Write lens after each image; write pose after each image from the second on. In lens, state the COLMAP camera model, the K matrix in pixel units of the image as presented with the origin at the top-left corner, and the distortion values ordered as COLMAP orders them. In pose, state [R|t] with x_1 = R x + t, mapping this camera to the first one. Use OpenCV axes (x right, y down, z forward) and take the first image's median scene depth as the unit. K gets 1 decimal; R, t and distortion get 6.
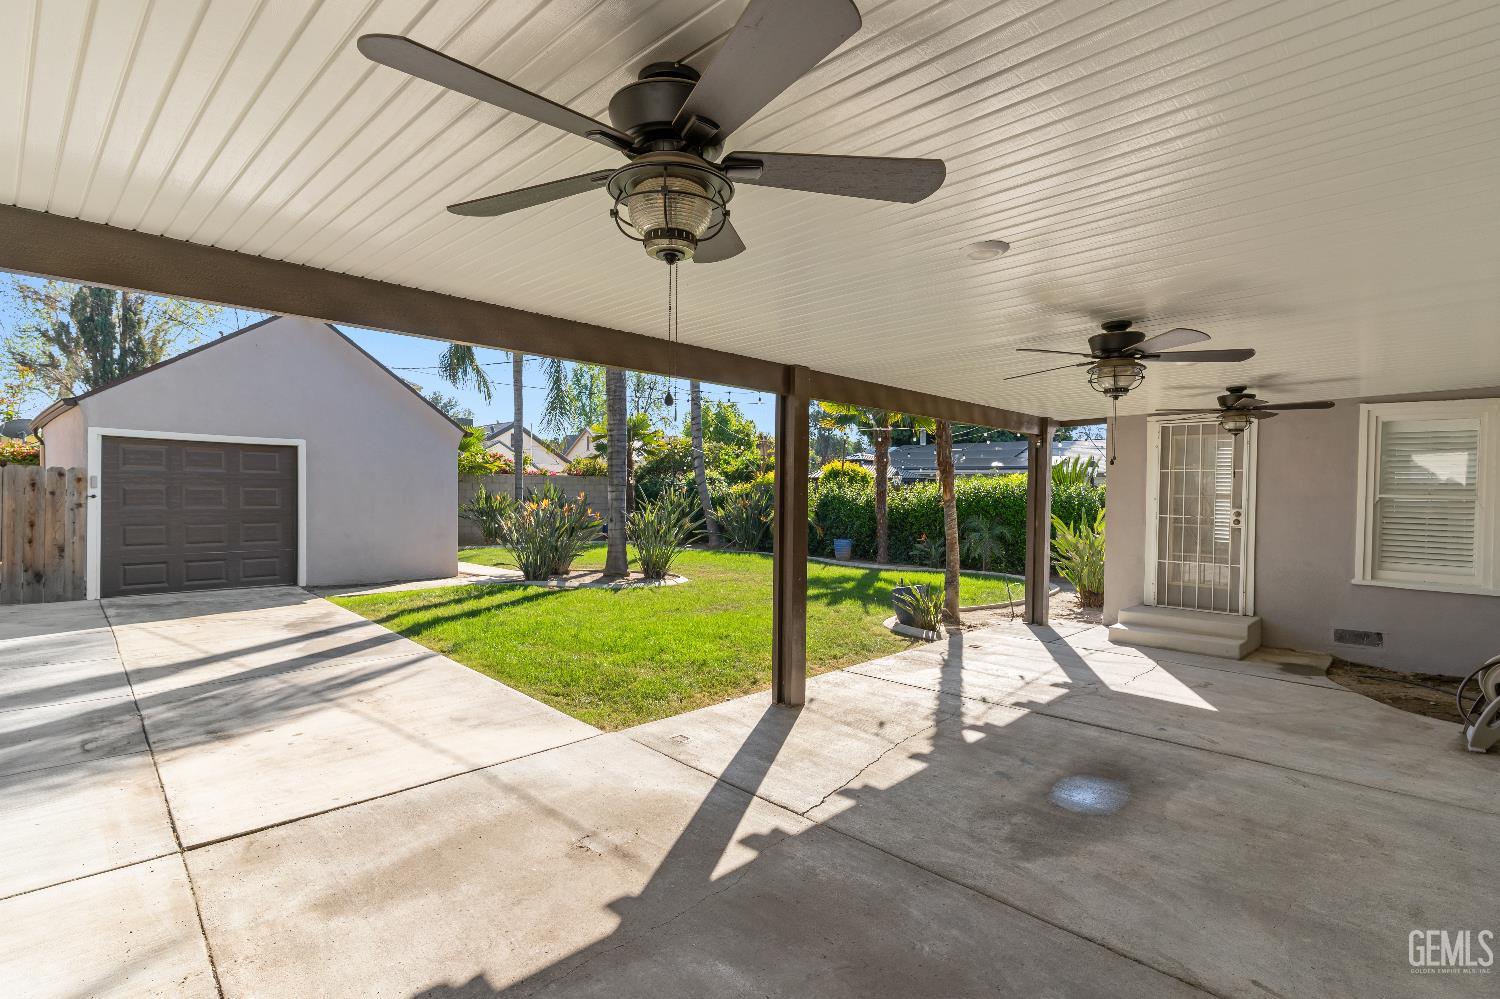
lens RADIAL K [[728.7, 0, 746.7], [0, 728.7, 500.4], [0, 0, 1]] dist [0.003818, -0.002485]
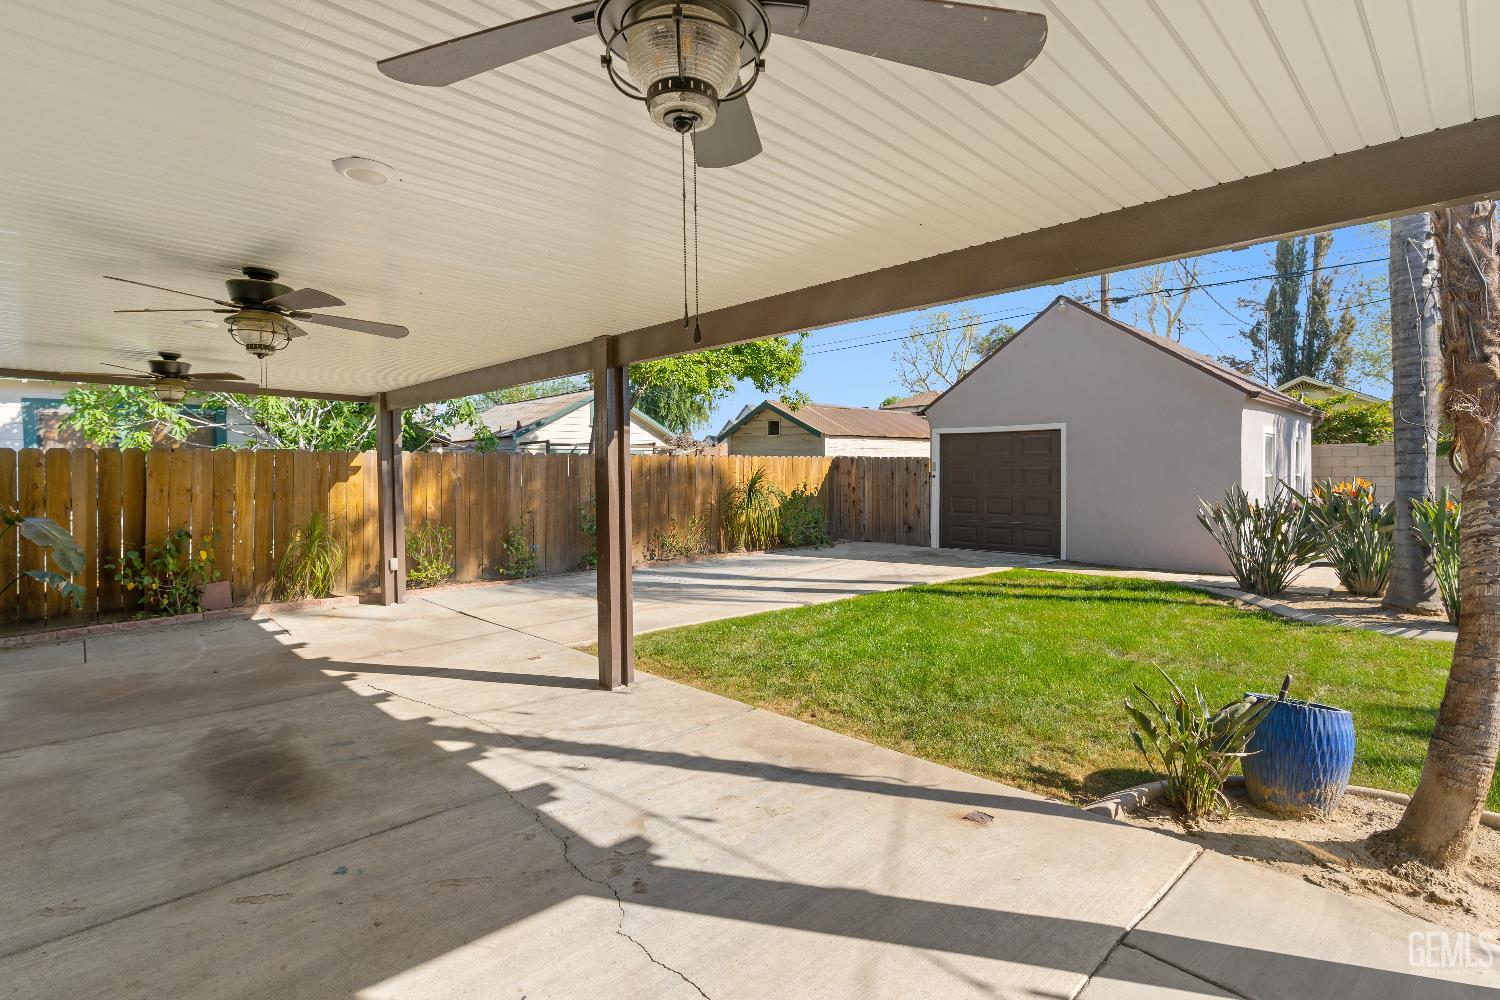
lens RADIAL K [[728.7, 0, 746.7], [0, 728.7, 493.5], [0, 0, 1]] dist [0.003818, -0.002485]
pose [[-0.035824, 0.017585, -0.999203, 1.132535], [-0.001000, 0.999844, 0.017632, 0.005681], [0.999358, 0.001631, -0.035801, 1.345368]]
